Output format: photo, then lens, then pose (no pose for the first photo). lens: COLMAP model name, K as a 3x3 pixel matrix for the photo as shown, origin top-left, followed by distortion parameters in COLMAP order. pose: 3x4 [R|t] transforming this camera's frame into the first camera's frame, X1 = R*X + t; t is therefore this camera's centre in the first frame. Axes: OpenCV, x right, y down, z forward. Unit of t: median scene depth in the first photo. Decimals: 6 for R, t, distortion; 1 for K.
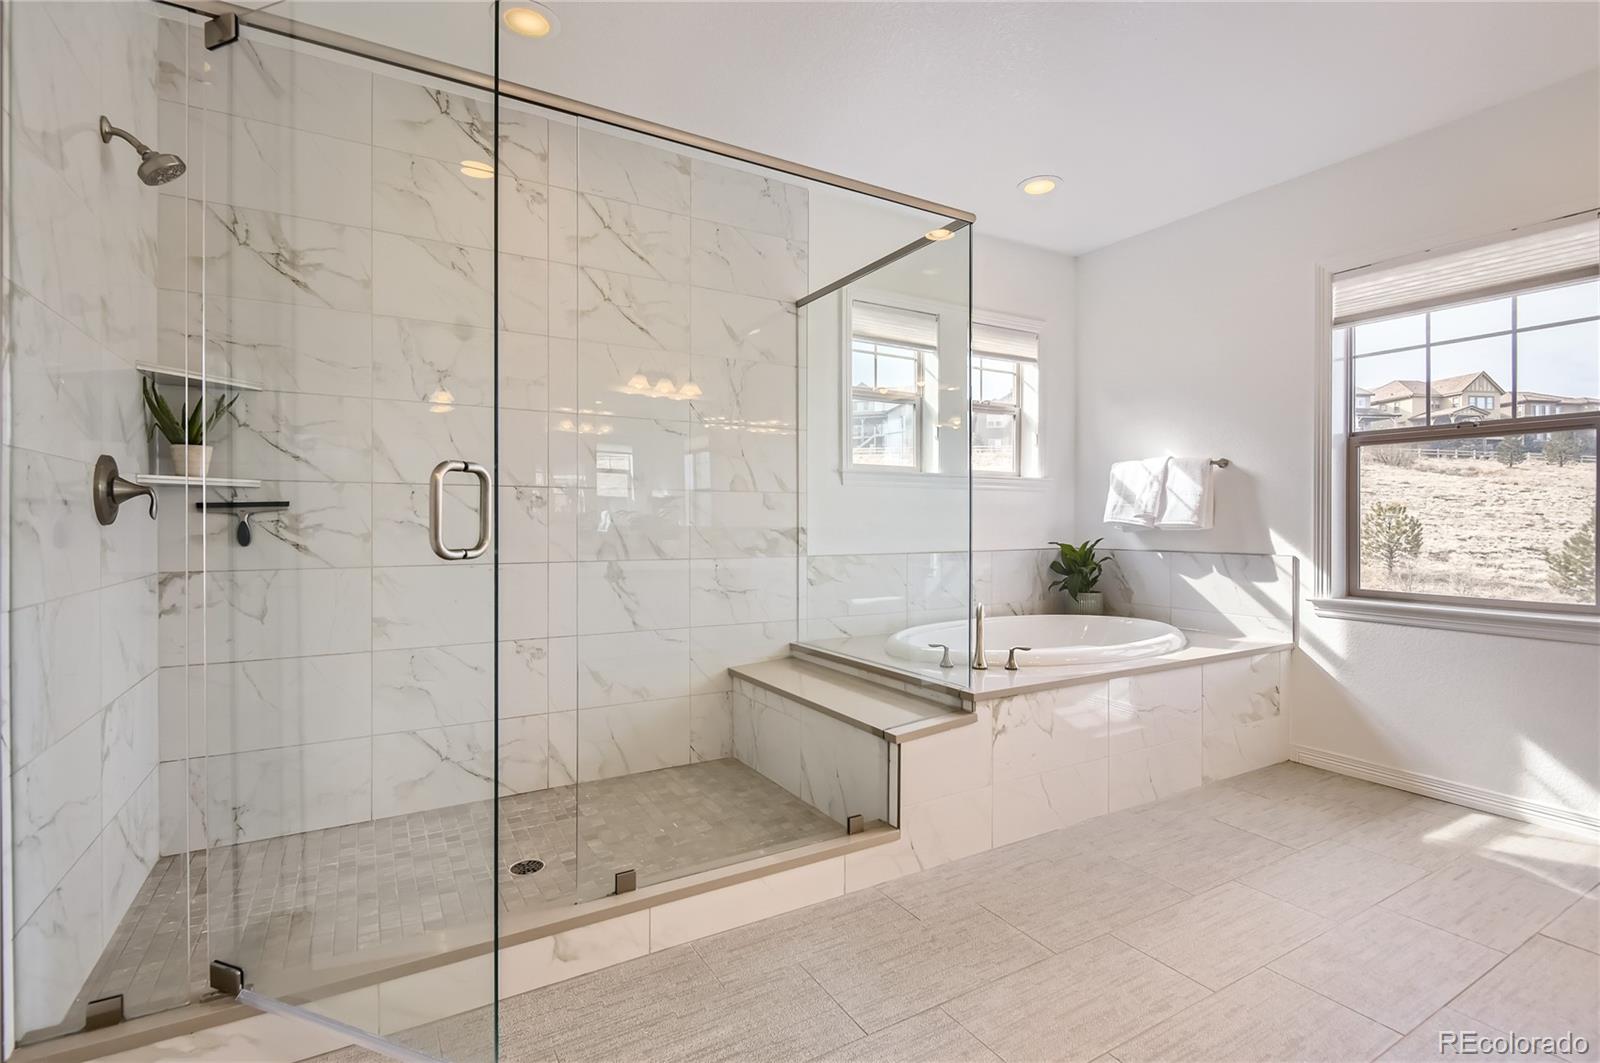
lens RADIAL K [[749.3, 0, 809.7], [0, 749.3, 521.6], [0, 0, 1]] dist [0.004569, 0.000224]
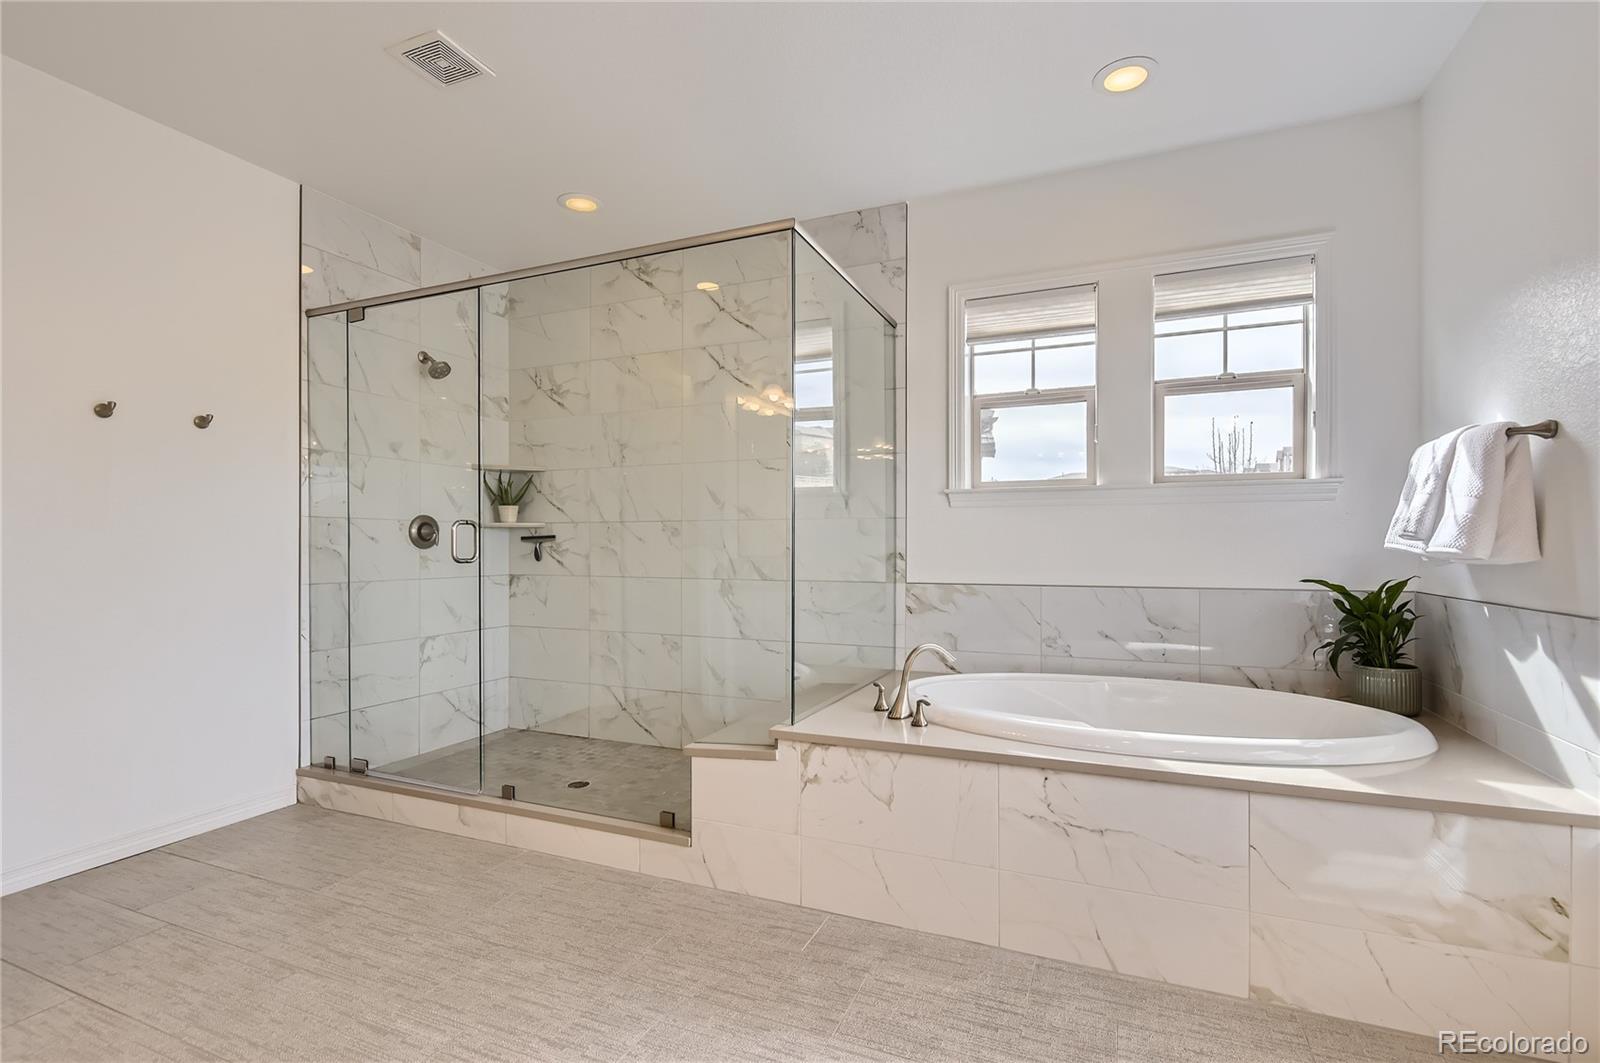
lens RADIAL K [[749.3, 0, 808.2], [0, 749.3, 547.0], [0, 0, 1]] dist [0.004569, 0.000224]
pose [[0.586457, 0.000419, -0.809981, 0.940278], [0.000041, 1.000000, 0.000548, -0.001212], [0.809981, -0.000354, 0.586456, 0.447674]]
